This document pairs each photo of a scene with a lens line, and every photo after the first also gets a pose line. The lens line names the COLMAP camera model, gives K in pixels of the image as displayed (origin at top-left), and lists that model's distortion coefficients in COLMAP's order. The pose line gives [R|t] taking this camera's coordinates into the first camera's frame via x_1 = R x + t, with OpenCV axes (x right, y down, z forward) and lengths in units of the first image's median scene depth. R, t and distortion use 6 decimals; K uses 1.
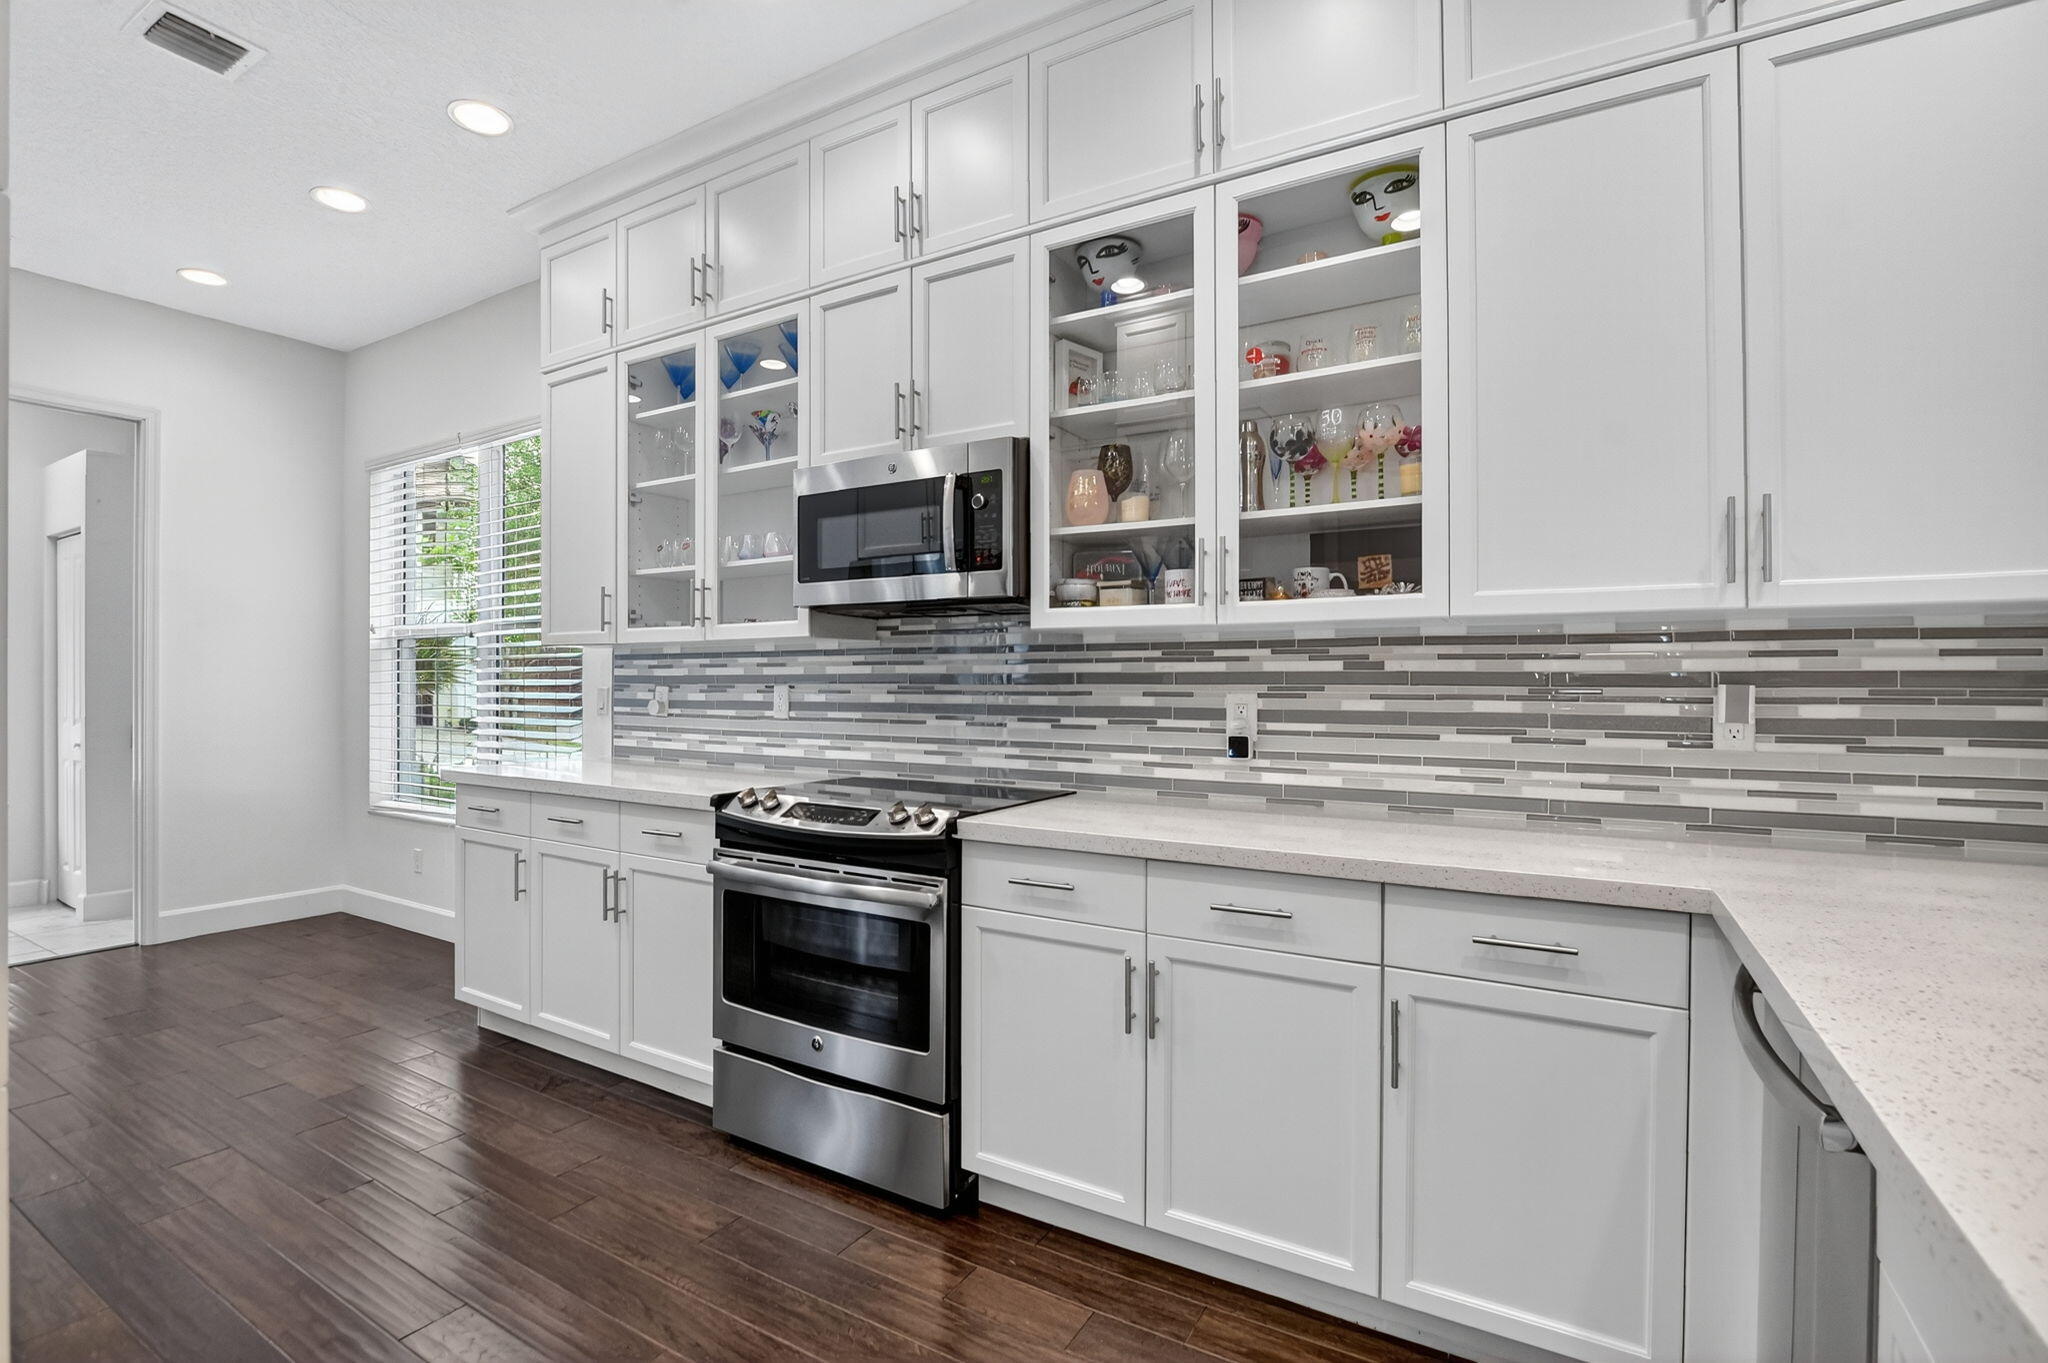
lens RADIAL K [[956.8, 0, 1016.4], [0, 956.8, 690.2], [0, 0, 1]] dist [-0.026003, 0.000972]
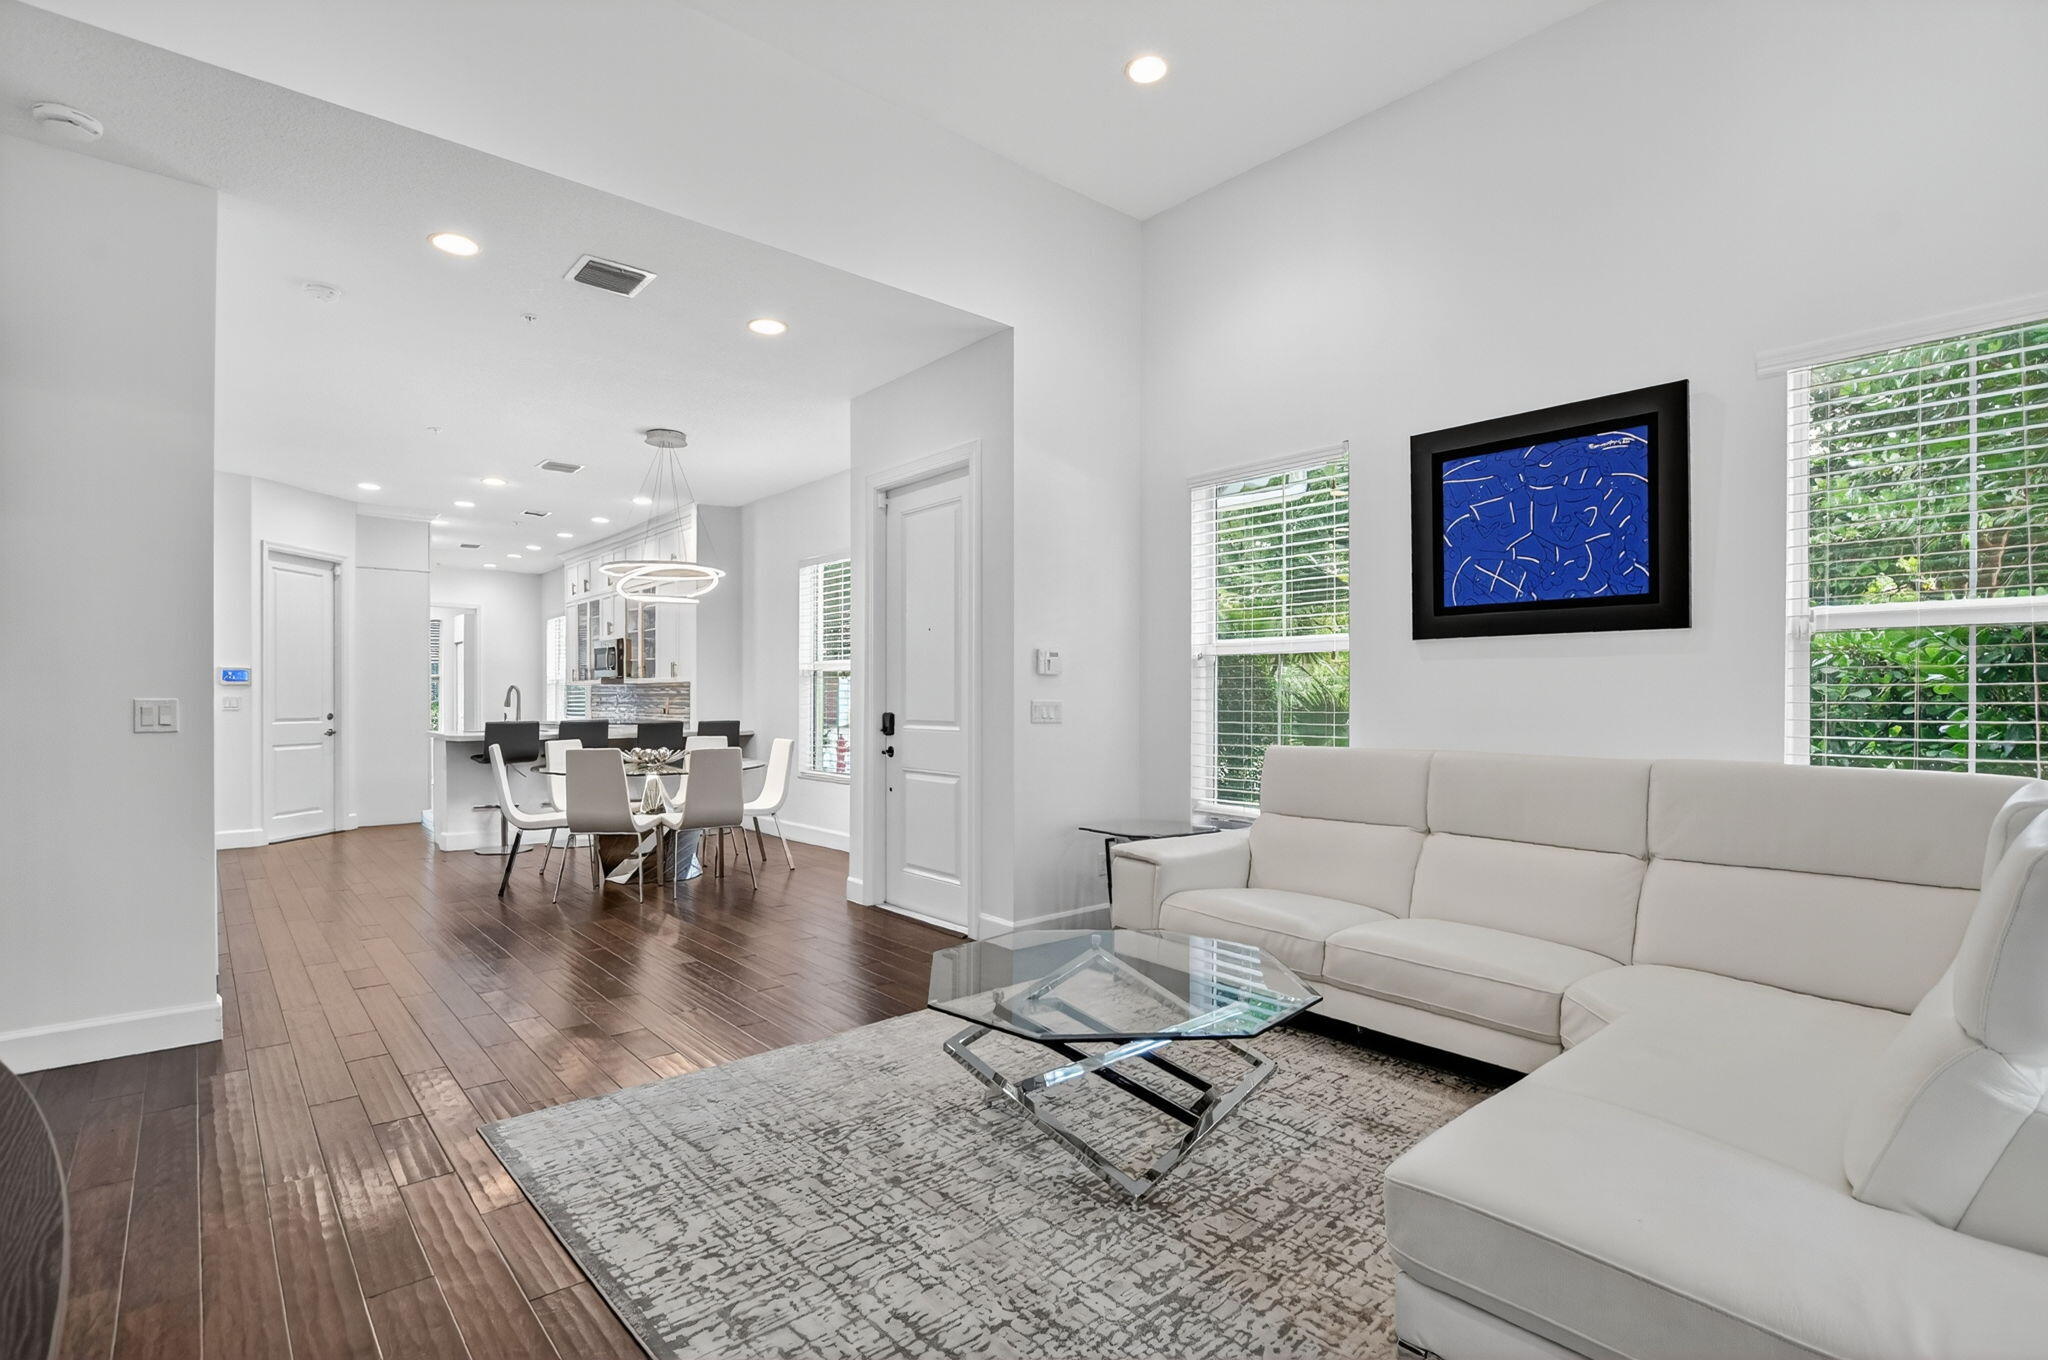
lens RADIAL K [[957.3, 0, 1025.7], [0, 957.3, 705.0], [0, 0, 1]] dist [-0.031759, 0.000550]
pose [[0.956767, 0.001457, -0.290852, 2.933253], [-0.000965, 0.999998, 0.001836, 0.022522], [0.290854, -0.001475, 0.956766, -2.502077]]
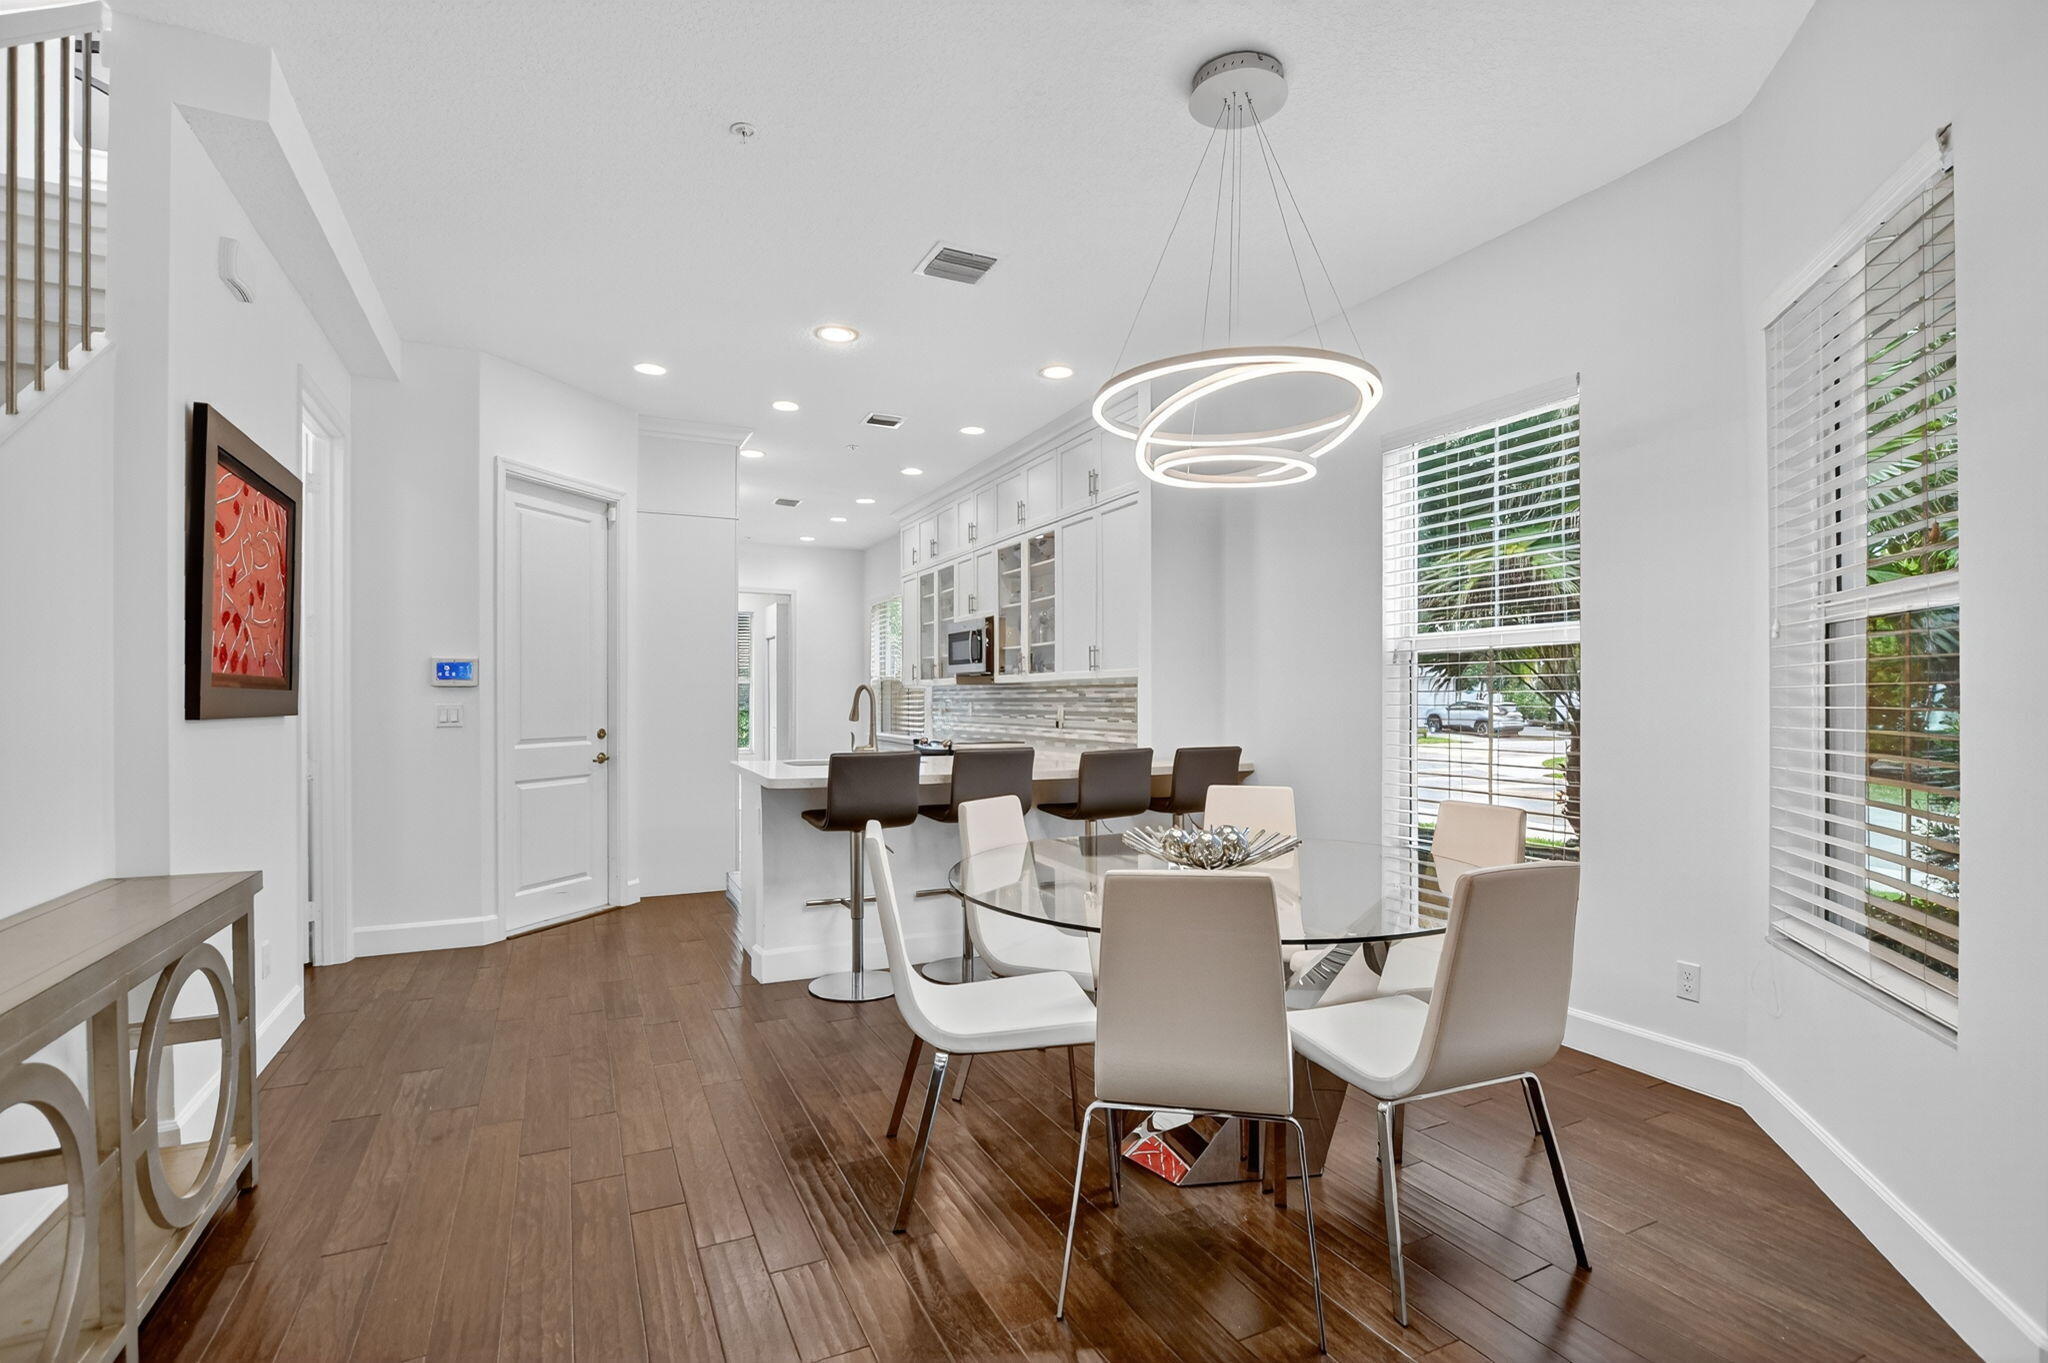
lens RADIAL K [[956.8, 0, 1016.4], [0, 956.8, 690.2], [0, 0, 1]] dist [-0.026003, 0.000972]
pose [[0.838188, -0.009177, -0.545305, 1.624323], [0.000478, 0.999870, -0.016093, 0.005064], [0.545382, 0.013228, 0.838083, -1.355875]]
